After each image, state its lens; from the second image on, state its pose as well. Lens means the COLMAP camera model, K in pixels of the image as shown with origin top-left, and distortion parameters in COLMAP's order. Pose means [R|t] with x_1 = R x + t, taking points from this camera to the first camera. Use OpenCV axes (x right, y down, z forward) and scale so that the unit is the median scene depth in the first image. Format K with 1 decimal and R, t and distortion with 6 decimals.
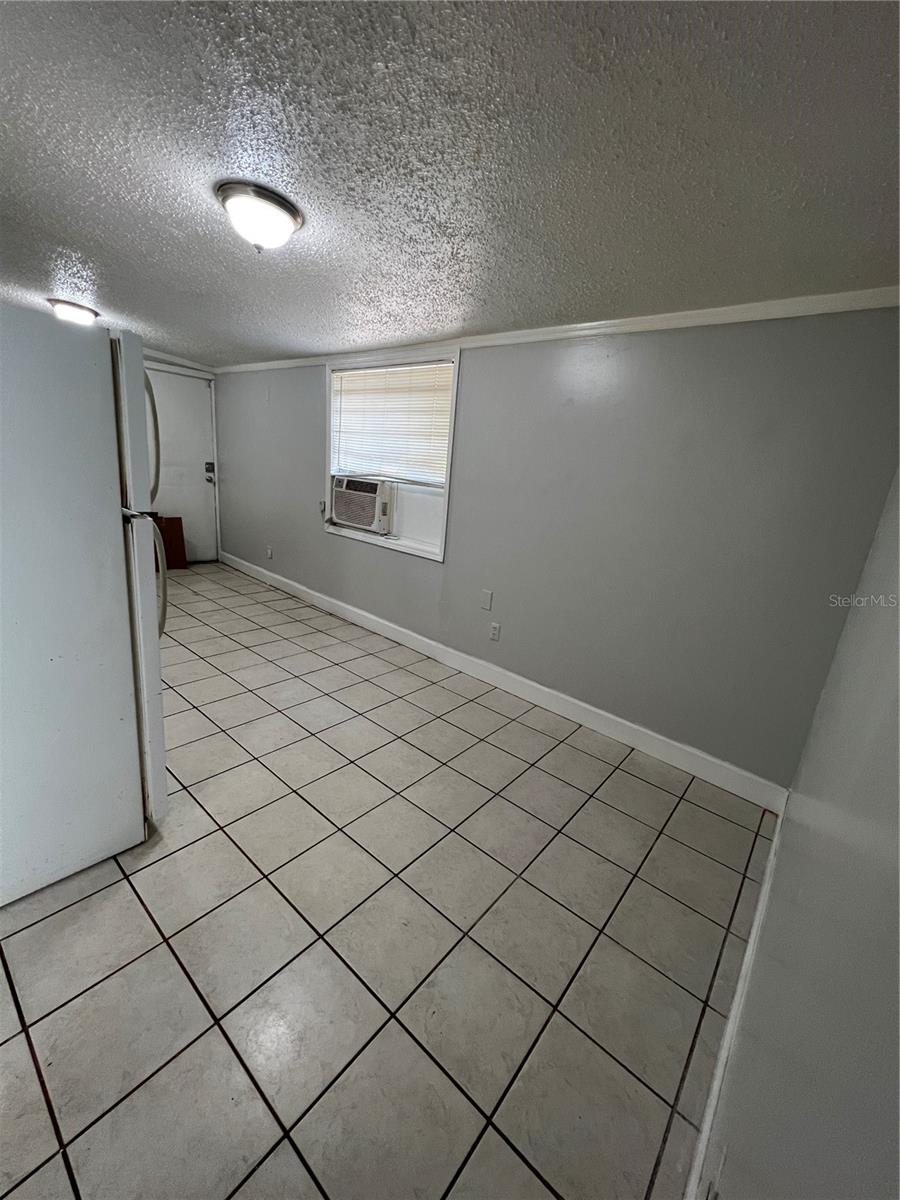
lens RADIAL K [[477.7, 0, 450.0], [0, 477.7, 600.0], [0, 0, 1]] dist [0.000296, 0.000757]
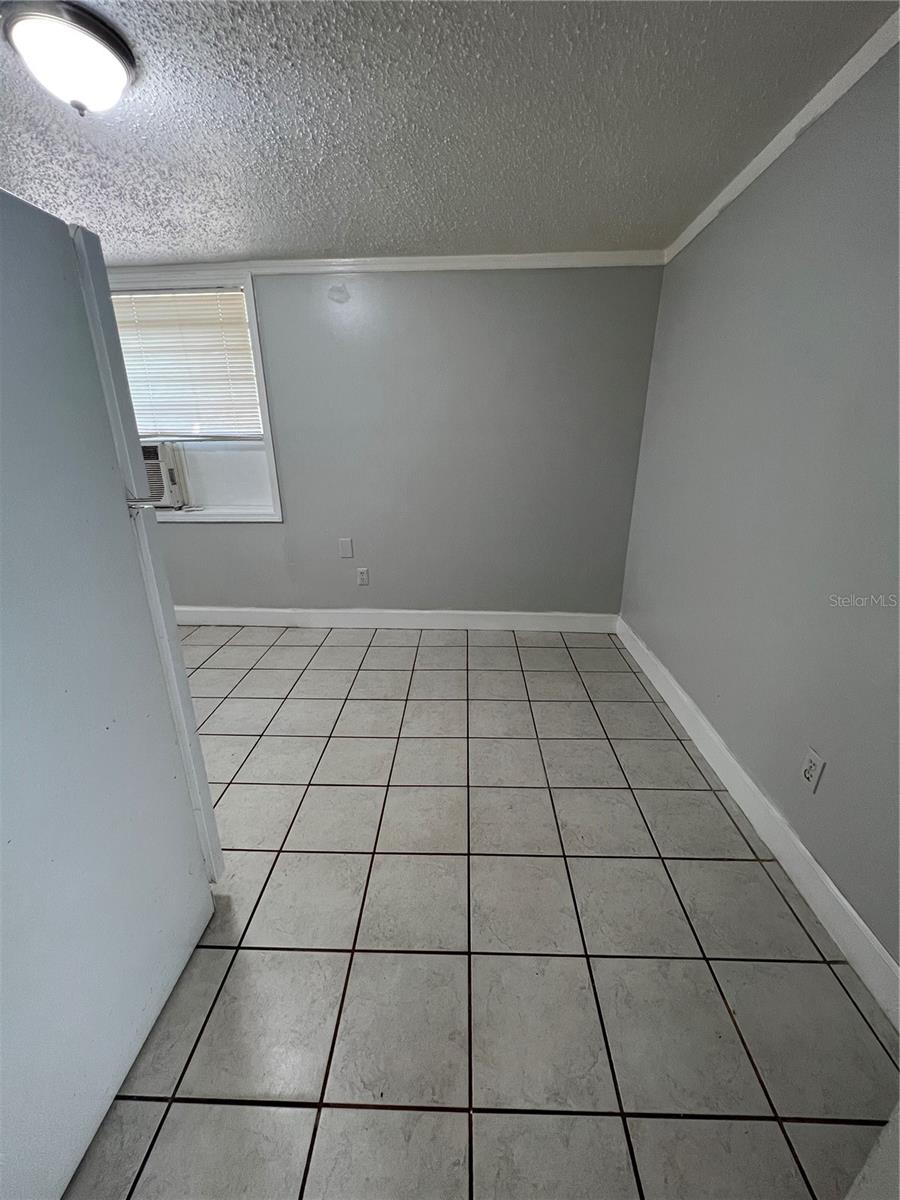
lens RADIAL K [[477.7, 0, 450.0], [0, 477.7, 600.0], [0, 0, 1]] dist [0.000296, 0.000757]
pose [[0.783940, -0.303976, 0.541329, -0.302160], [0.243833, 0.952621, 0.181818, -0.023902], [-0.570949, -0.010540, 0.820918, 0.057195]]
